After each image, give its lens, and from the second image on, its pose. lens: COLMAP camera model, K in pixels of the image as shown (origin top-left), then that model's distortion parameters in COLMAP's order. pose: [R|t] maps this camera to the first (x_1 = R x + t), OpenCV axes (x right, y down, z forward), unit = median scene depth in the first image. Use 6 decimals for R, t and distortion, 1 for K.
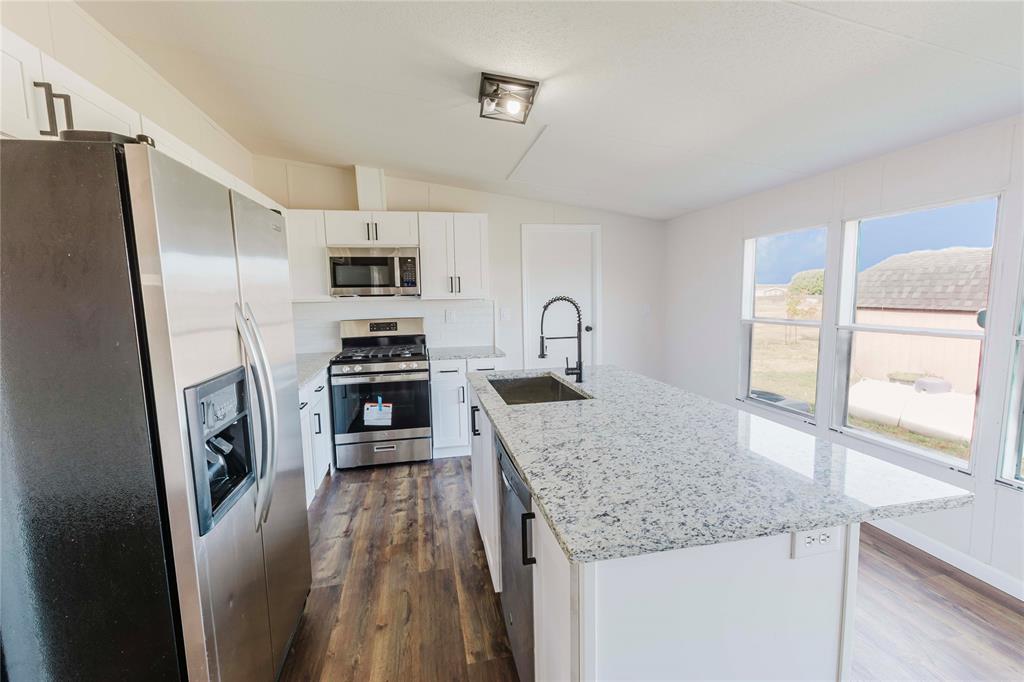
lens RADIAL K [[445.0, 0, 504.5], [0, 445.0, 340.2], [0, 0, 1]] dist [-0.019453, 0.002432]
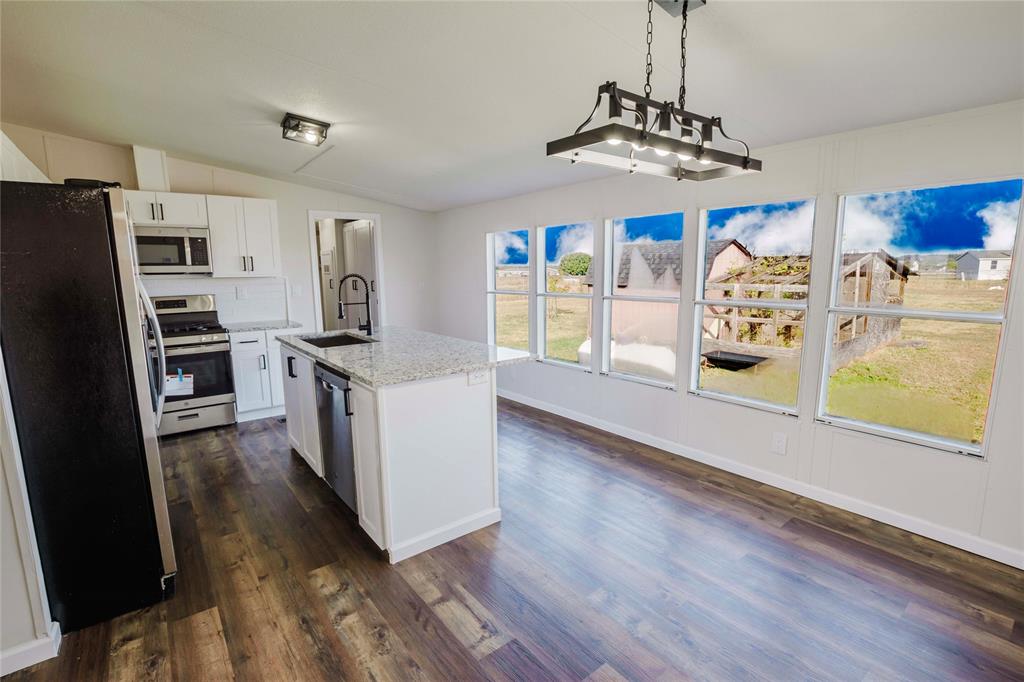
lens RADIAL K [[472.5, 0, 512.8], [0, 472.5, 344.0], [0, 0, 1]] dist [-0.018506, -0.000449]
pose [[0.889887, -0.060953, 0.452091, -0.071327], [0.040909, 0.997703, 0.053989, 0.040264], [-0.454344, -0.029549, 0.890336, -0.368029]]
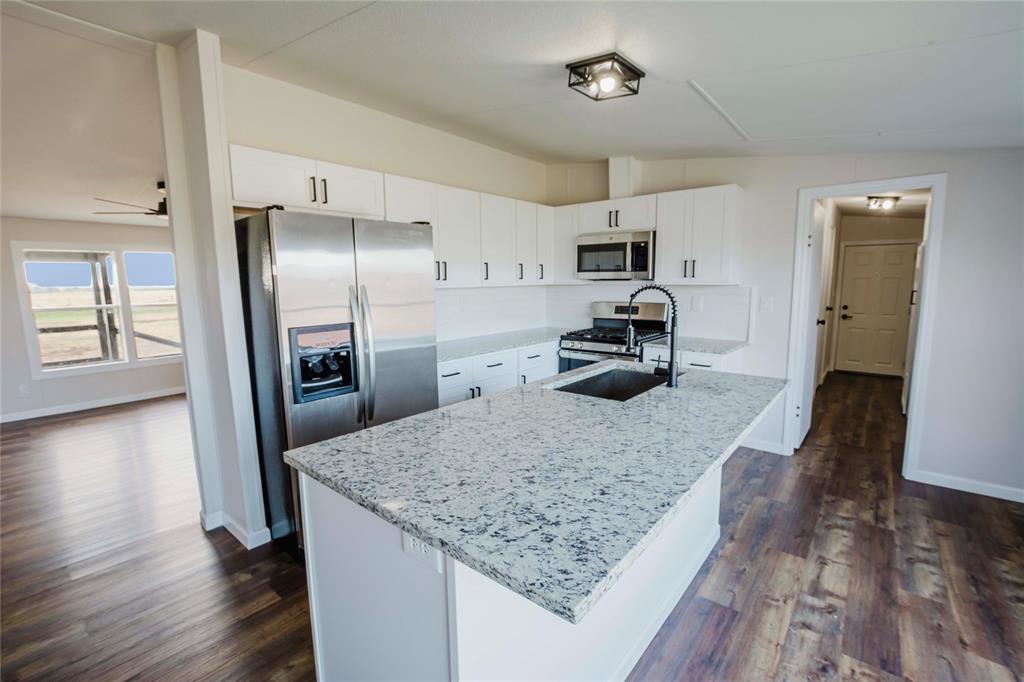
lens RADIAL K [[445.0, 0, 507.4], [0, 445.0, 344.9], [0, 0, 1]] dist [-0.019453, 0.002432]
pose [[0.628300, 0.124938, -0.767873, 0.403527], [-0.083815, 0.992146, 0.092849, -0.025052], [0.773443, 0.006023, 0.633837, 0.139957]]
